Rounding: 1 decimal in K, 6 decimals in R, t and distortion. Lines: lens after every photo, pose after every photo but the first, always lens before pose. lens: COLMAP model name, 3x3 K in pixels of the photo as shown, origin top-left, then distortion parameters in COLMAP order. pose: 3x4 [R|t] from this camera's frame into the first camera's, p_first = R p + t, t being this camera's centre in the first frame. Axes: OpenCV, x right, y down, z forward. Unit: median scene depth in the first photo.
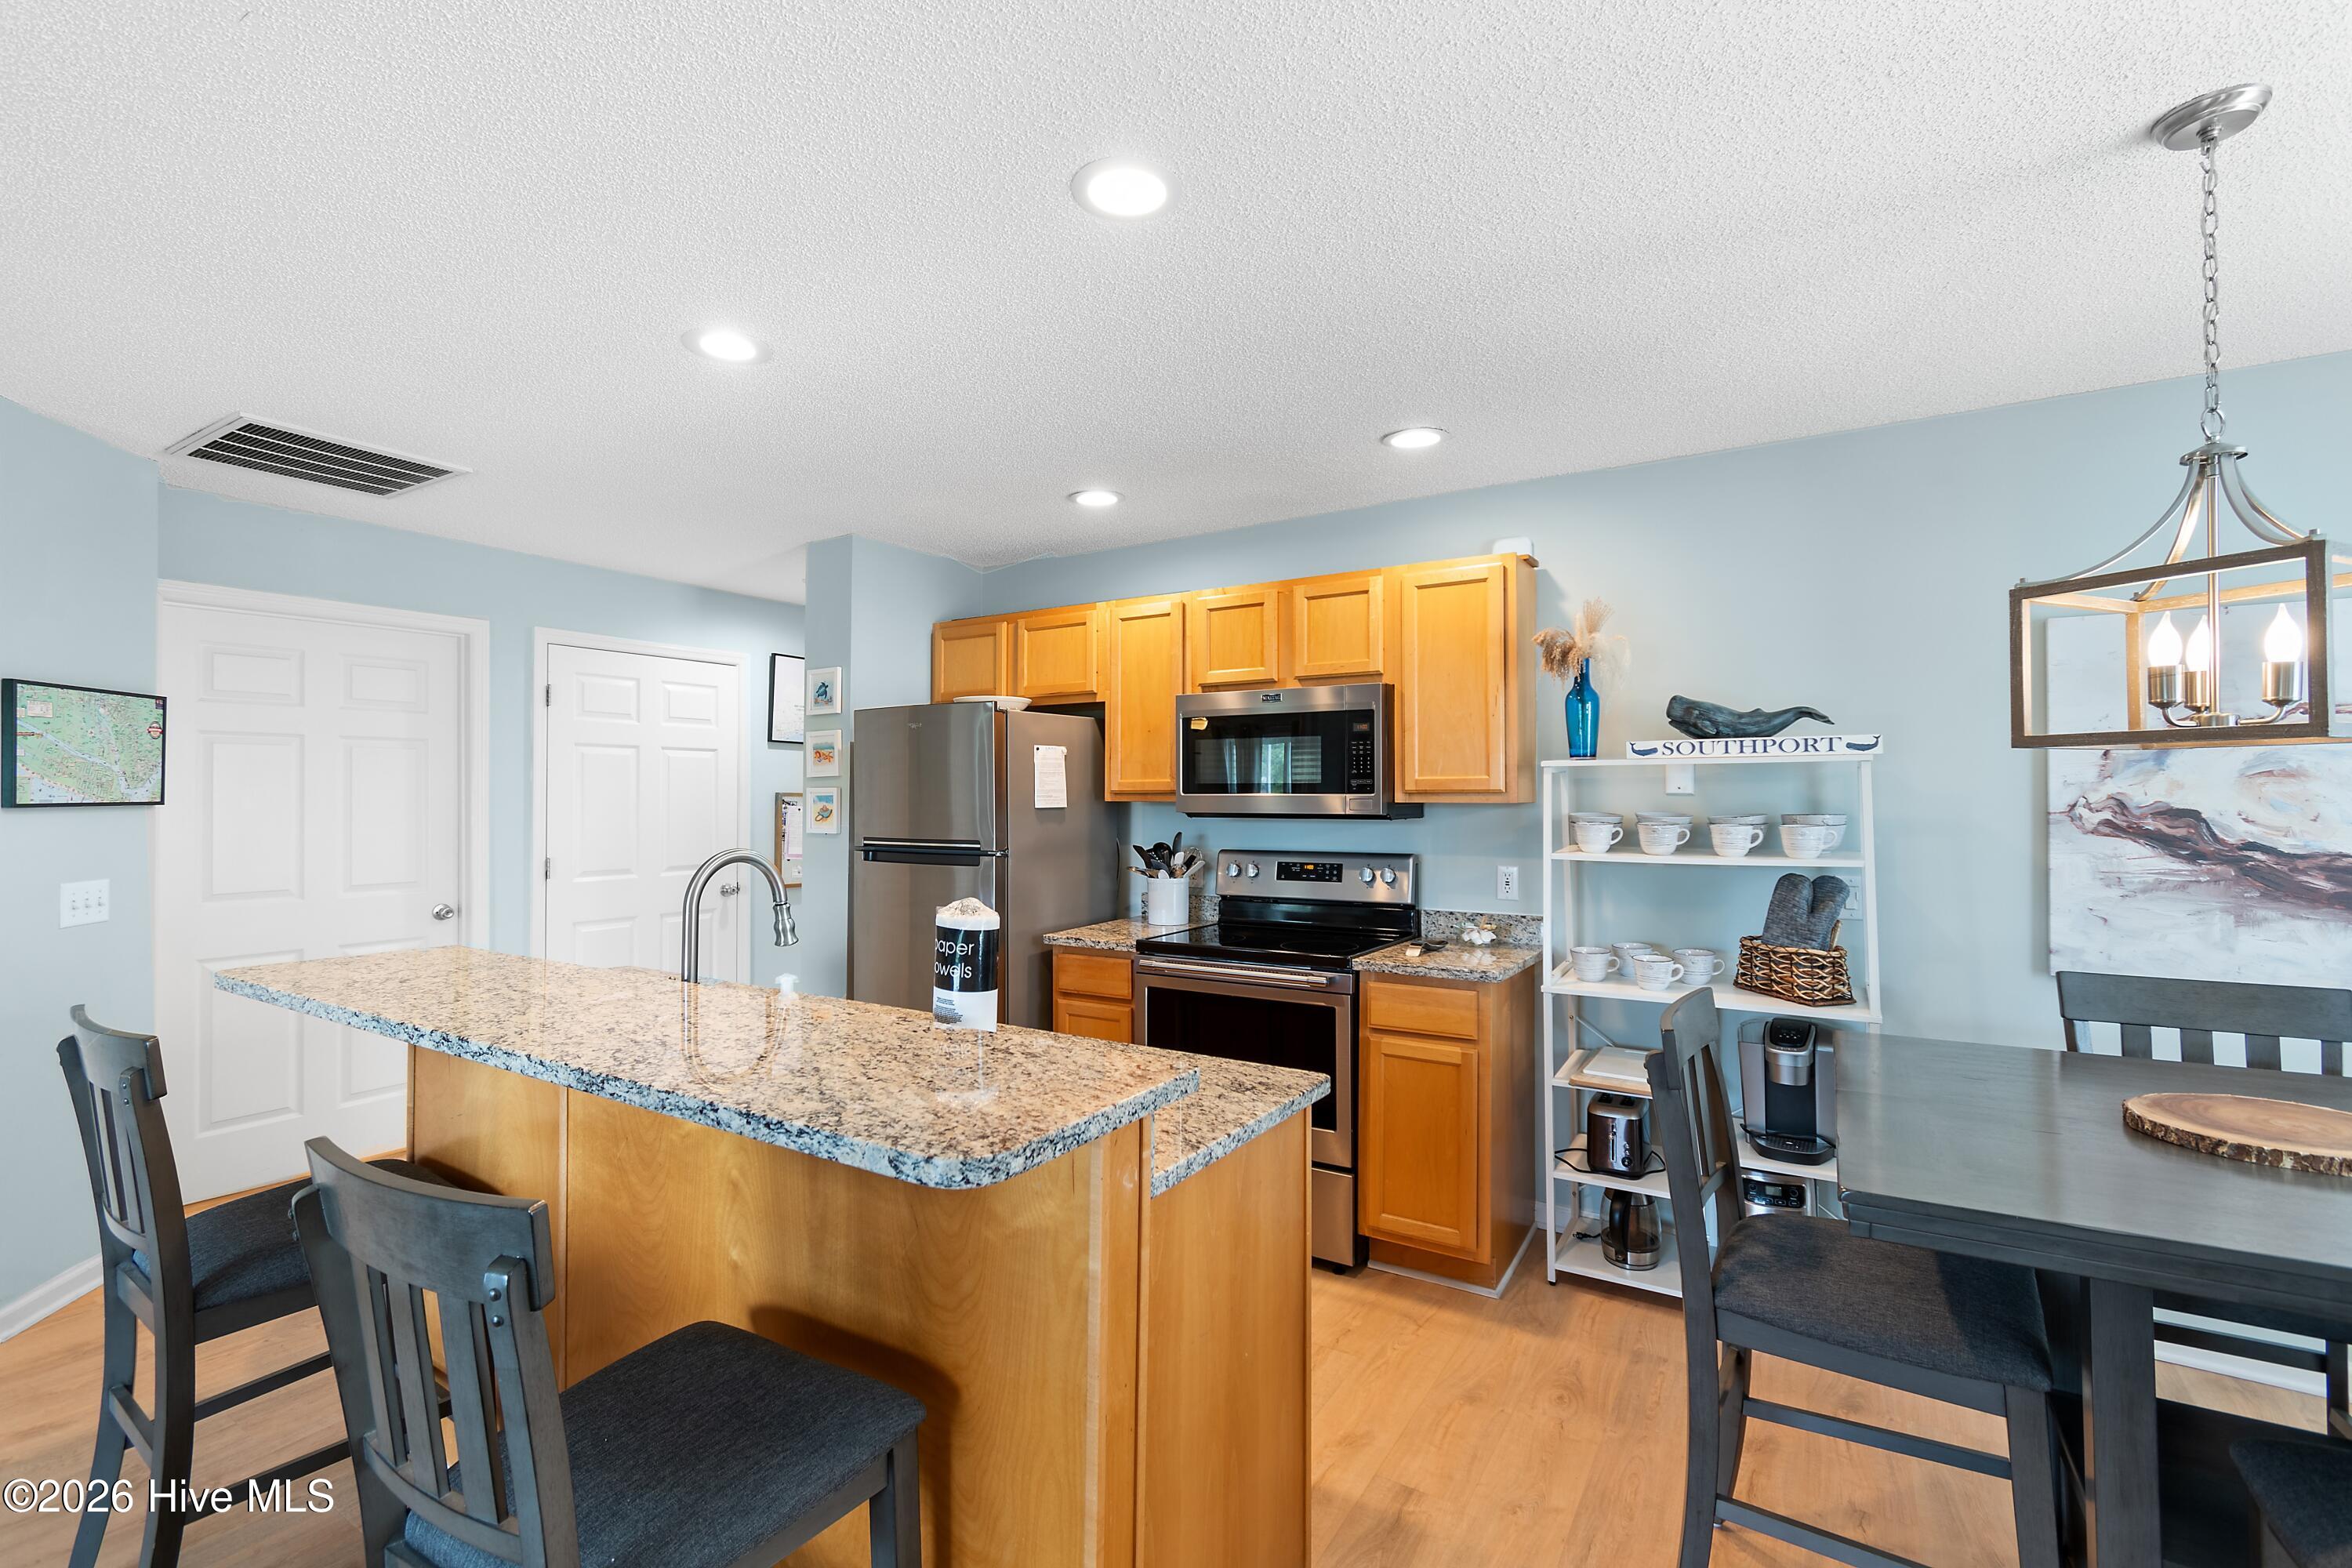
lens RADIAL K [[1033.3, 0, 1164.9], [0, 1033.3, 790.3], [0, 0, 1]] dist [0.003147, -0.001299]
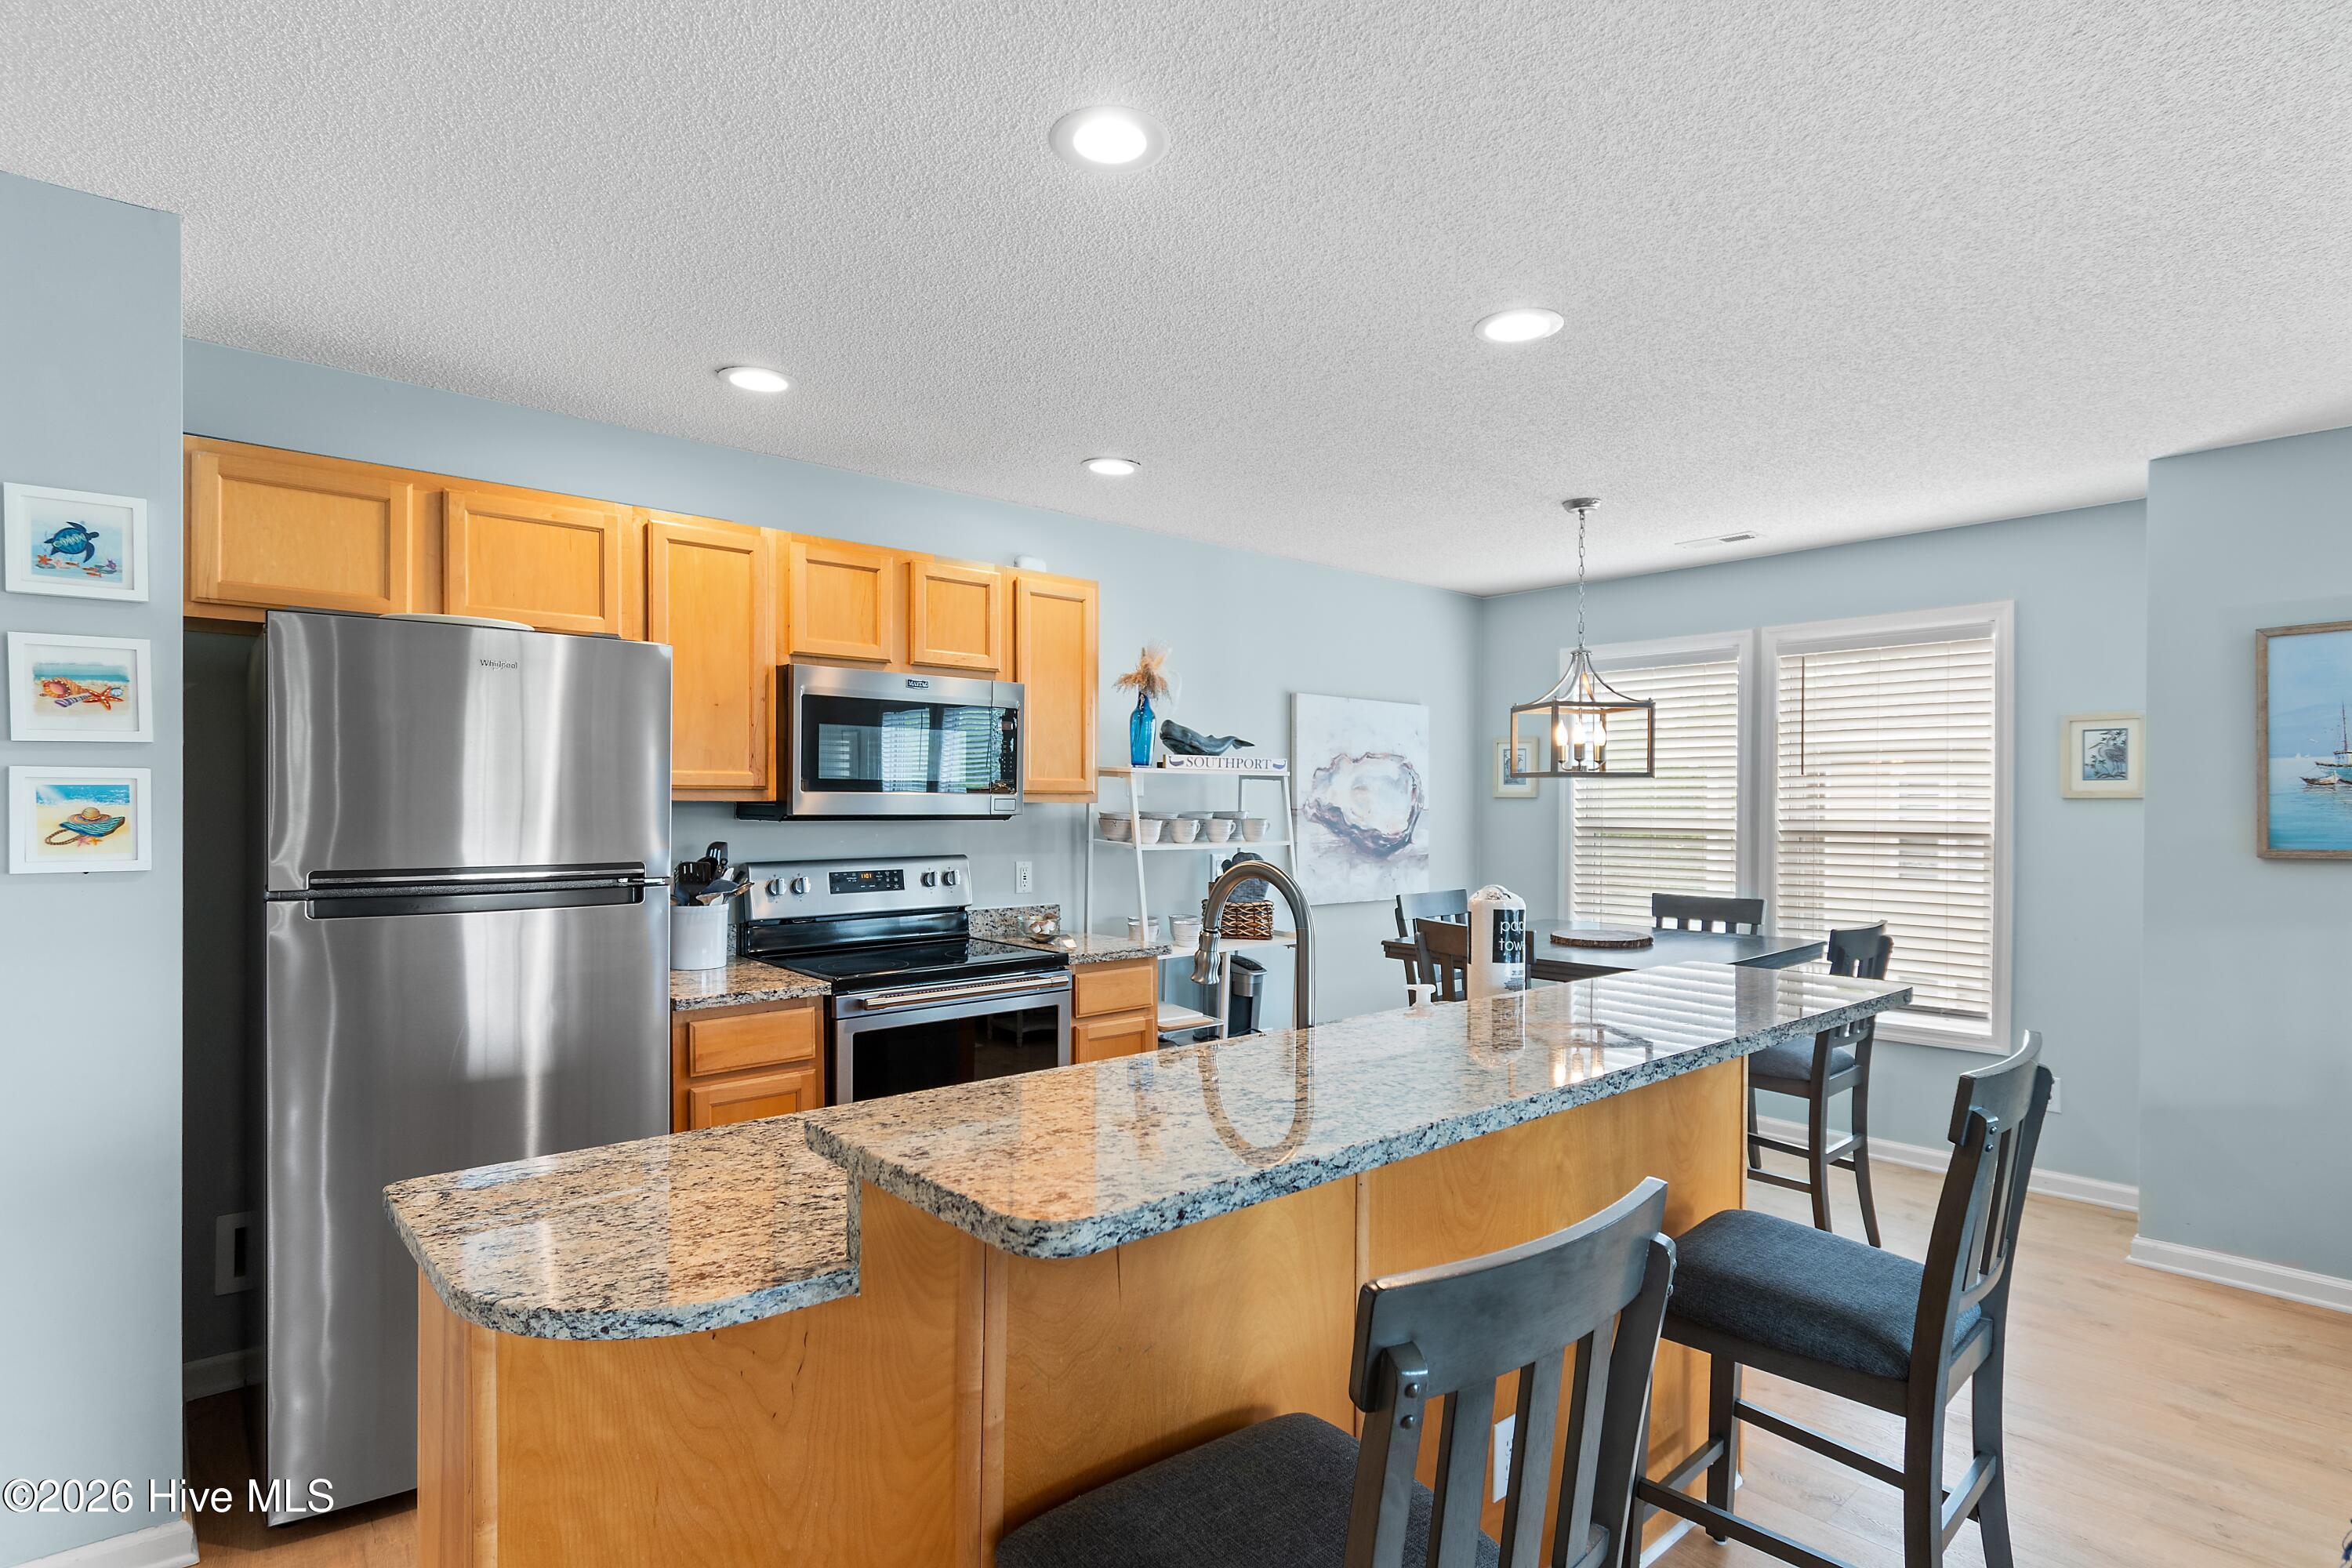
lens RADIAL K [[1187.9, 0, 1171.1], [0, 1187.9, 788.4], [0, 0, 1]] dist [-0.002536, 0.001563]
pose [[0.281774, 0.014465, 0.959372, -0.817507], [-0.009892, 0.999877, -0.012170, 0.010105], [-0.959430, -0.006061, 0.281882, 0.503035]]
